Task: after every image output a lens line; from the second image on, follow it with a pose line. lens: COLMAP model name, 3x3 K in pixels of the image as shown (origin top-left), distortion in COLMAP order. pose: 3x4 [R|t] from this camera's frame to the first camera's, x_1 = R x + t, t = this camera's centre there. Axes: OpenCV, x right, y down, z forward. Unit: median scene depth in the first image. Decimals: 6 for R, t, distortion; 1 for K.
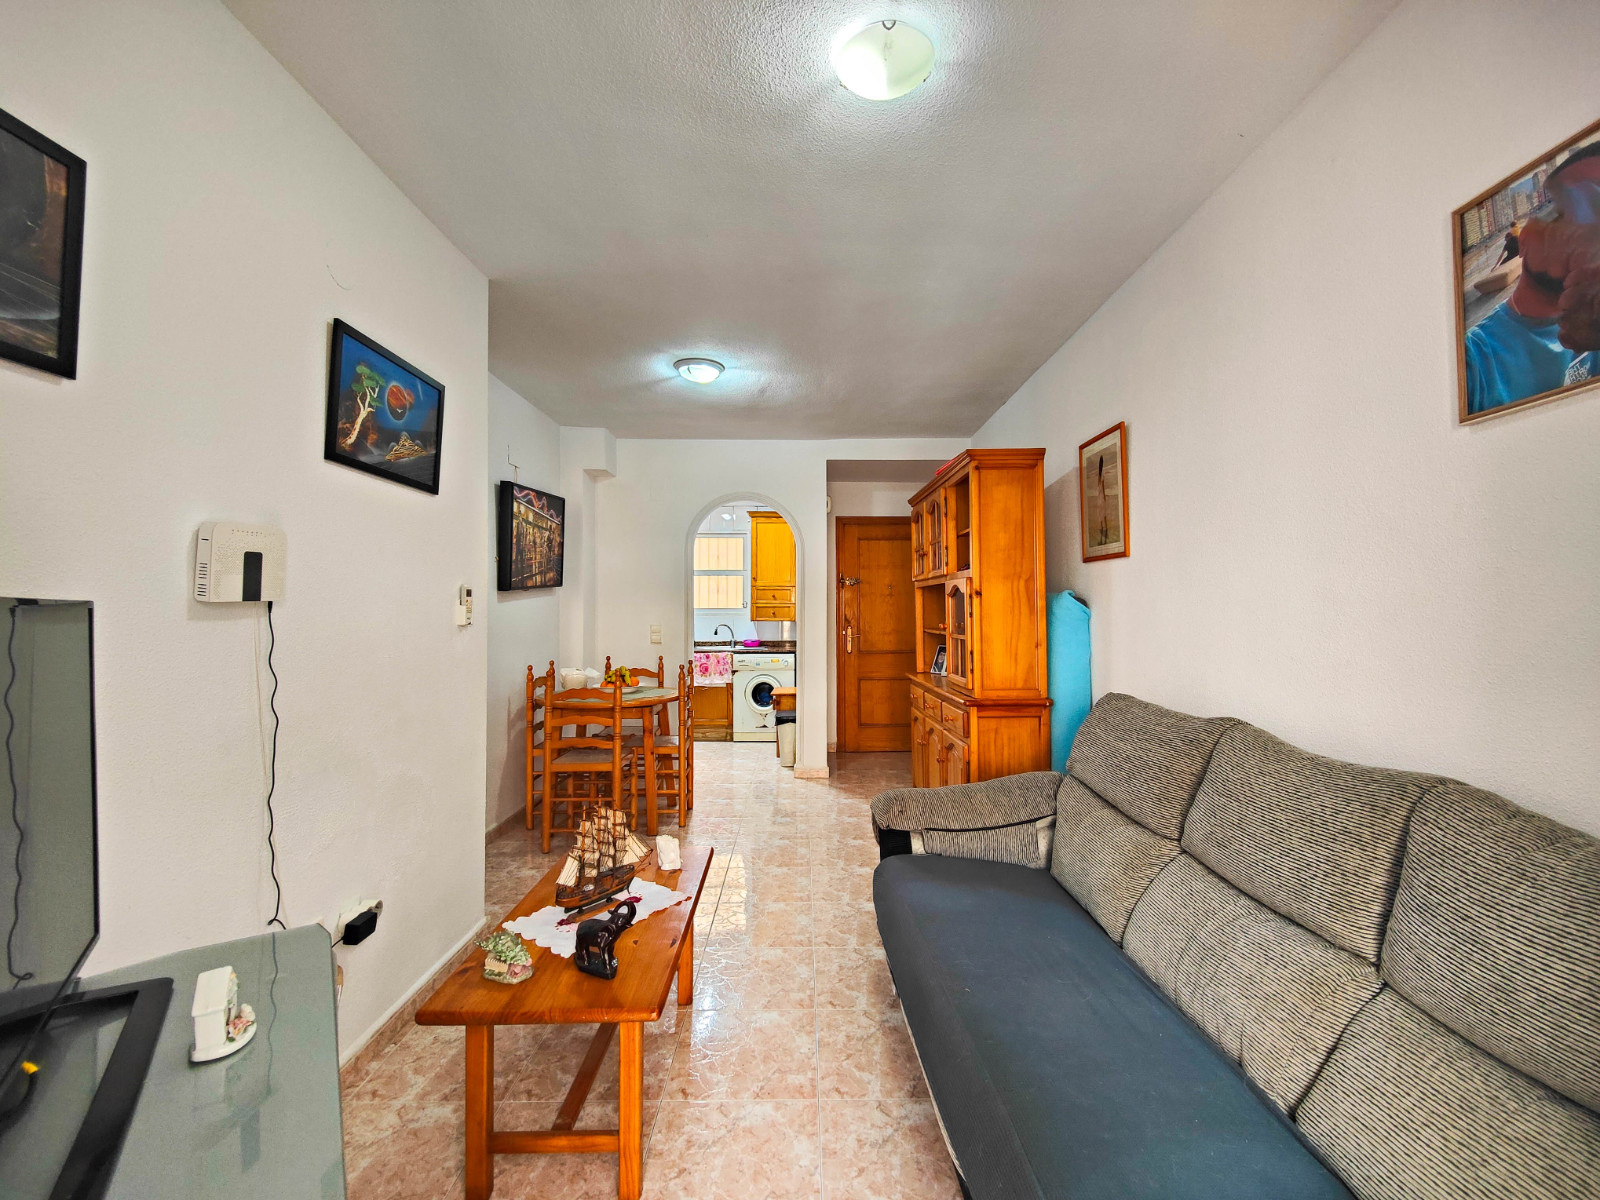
lens RADIAL K [[703.4, 0, 800.0], [0, 703.4, 600.0], [0, 0, 1]] dist [0.006786, -0.005703]
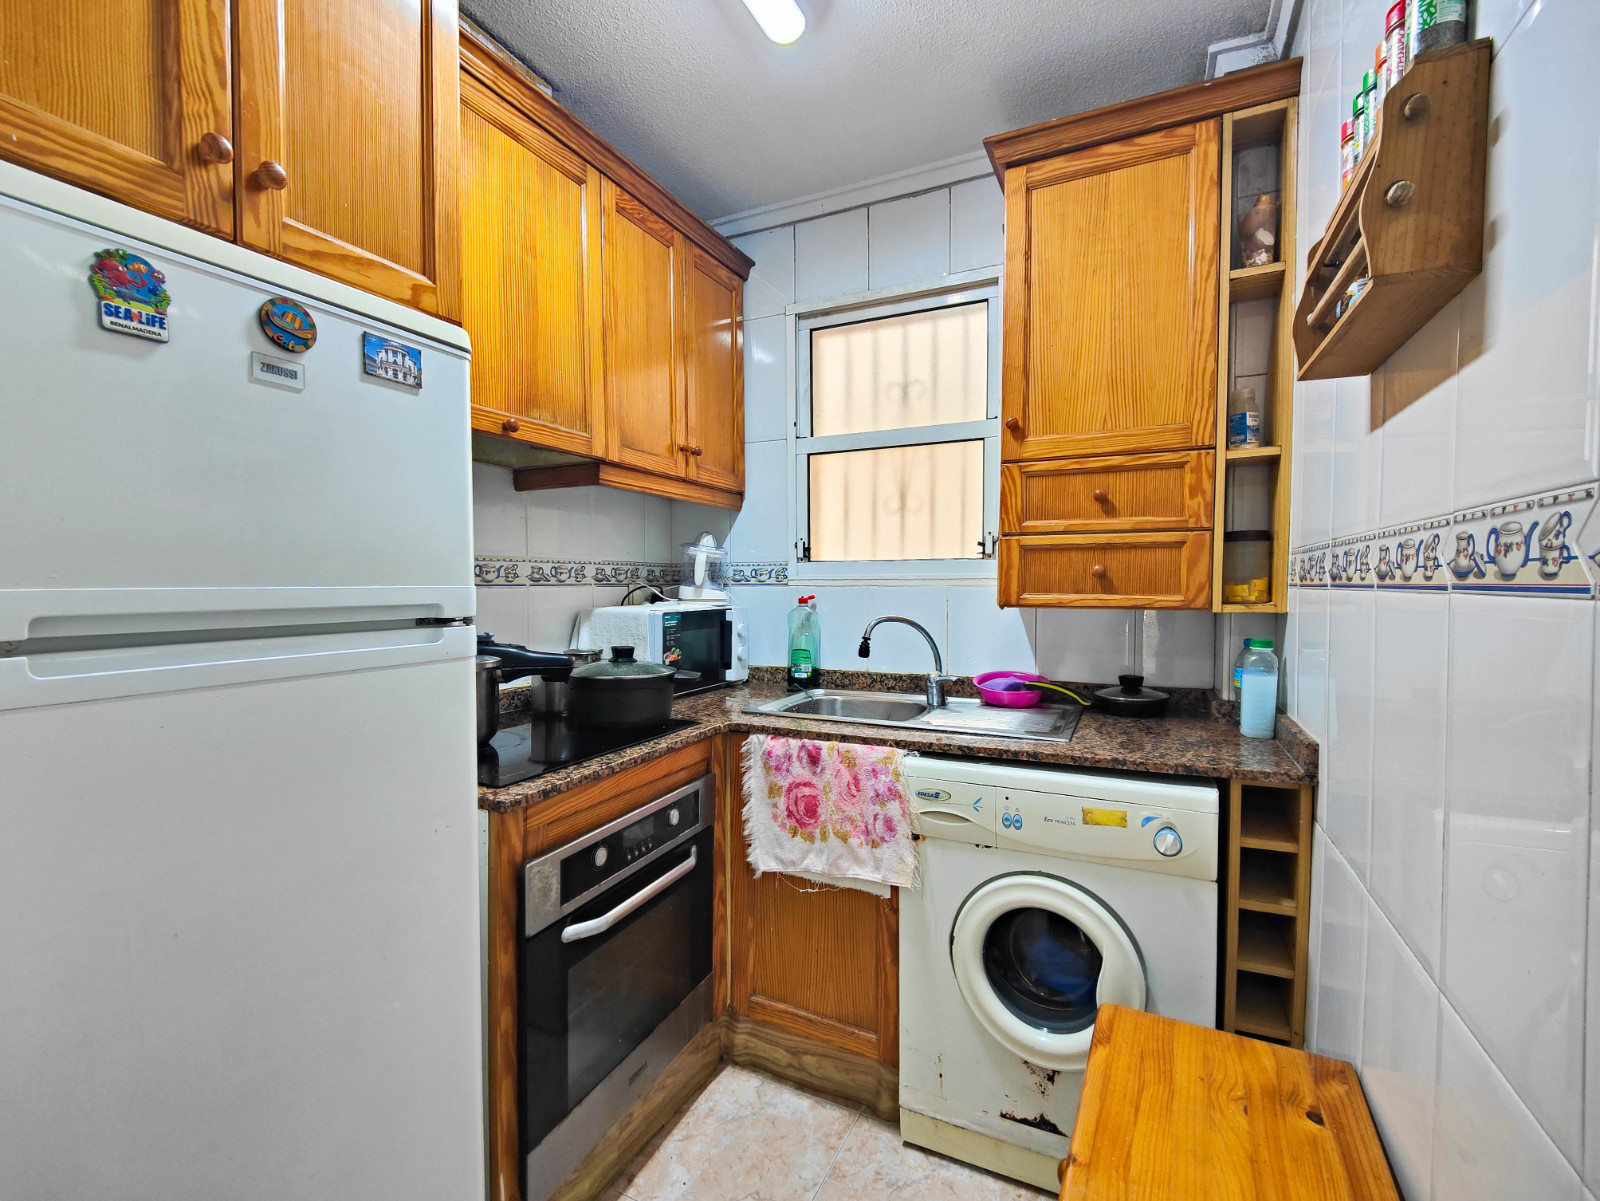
lens RADIAL K [[703.4, 0, 800.0], [0, 703.4, 600.5], [0, 0, 1]] dist [0.006786, -0.005703]
pose [[0.899192, 0.010481, -0.437429, -0.031679], [0.009837, 0.998976, 0.044159, 0.021036], [0.437444, -0.044010, 0.898168, 0.946370]]
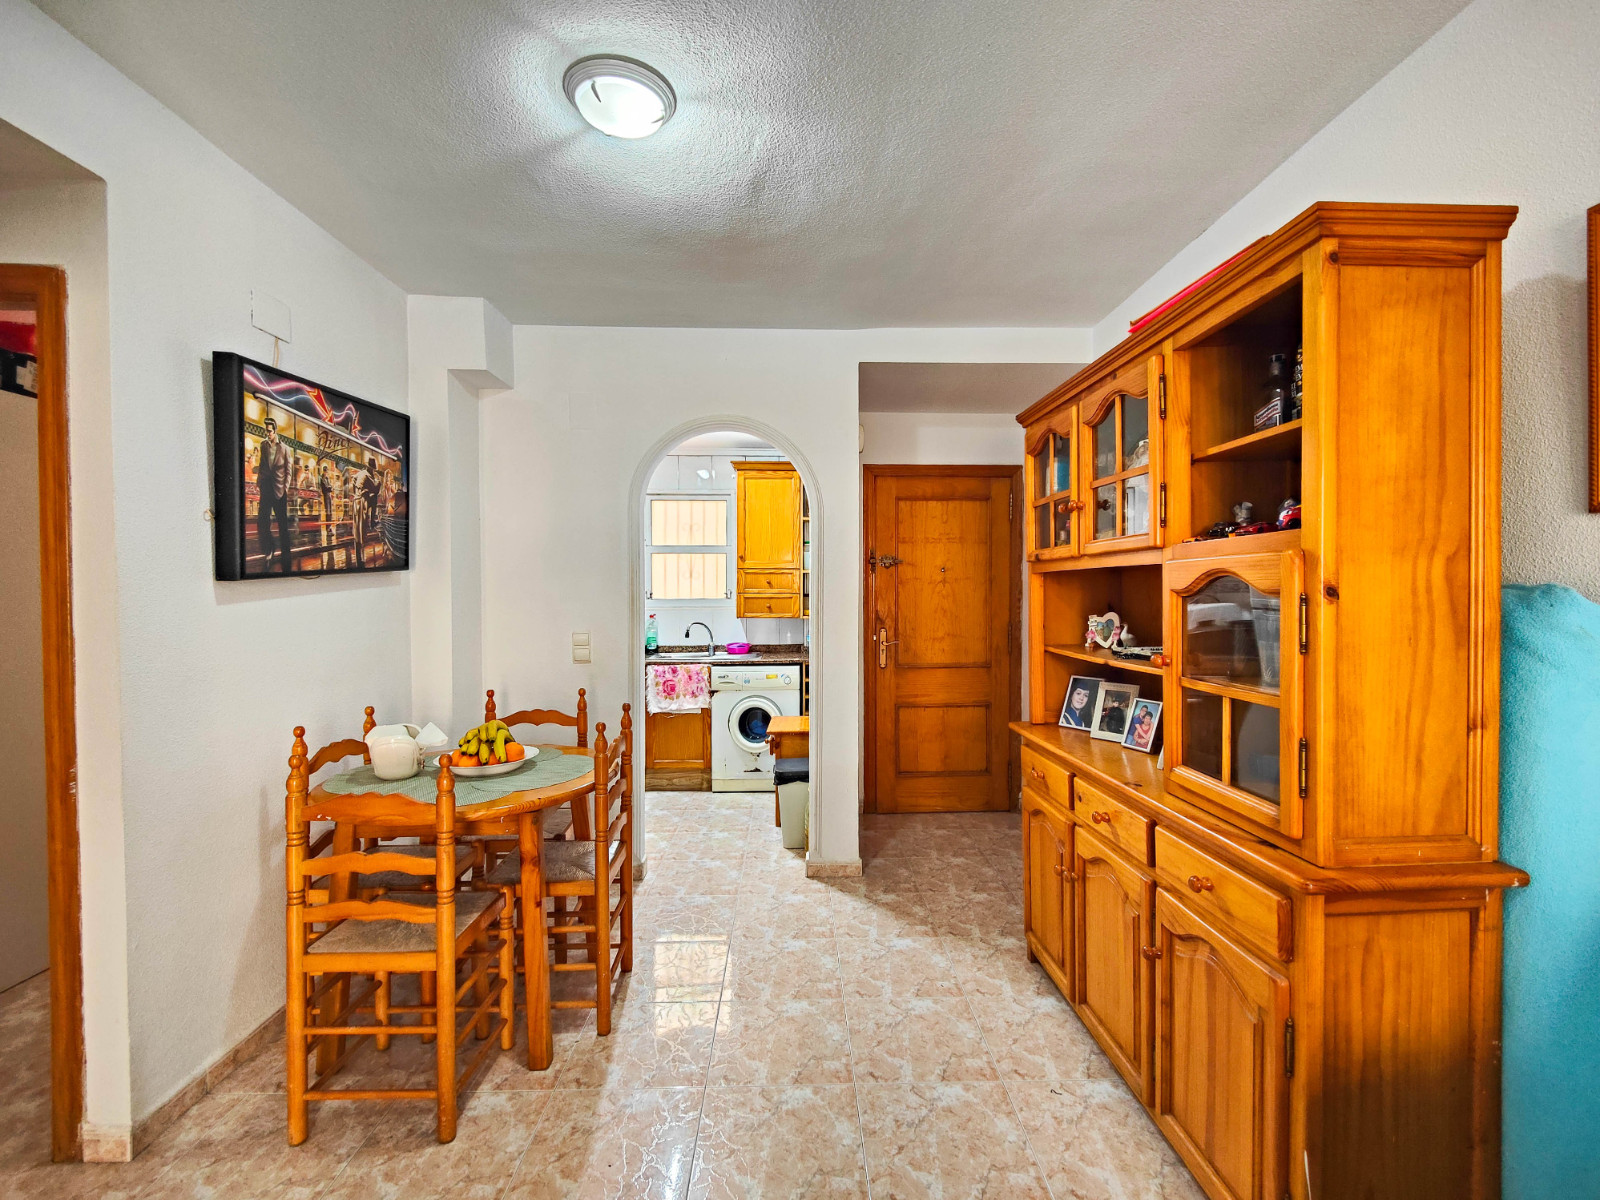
lens RADIAL K [[703.4, 0, 800.0], [0, 703.4, 600.0], [0, 0, 1]] dist [0.006786, -0.005703]
pose [[0.999843, -0.000605, 0.017725, -0.023831], [0.000118, 0.999623, 0.027465, -0.009317], [-0.017735, -0.027458, 0.999466, 0.368994]]
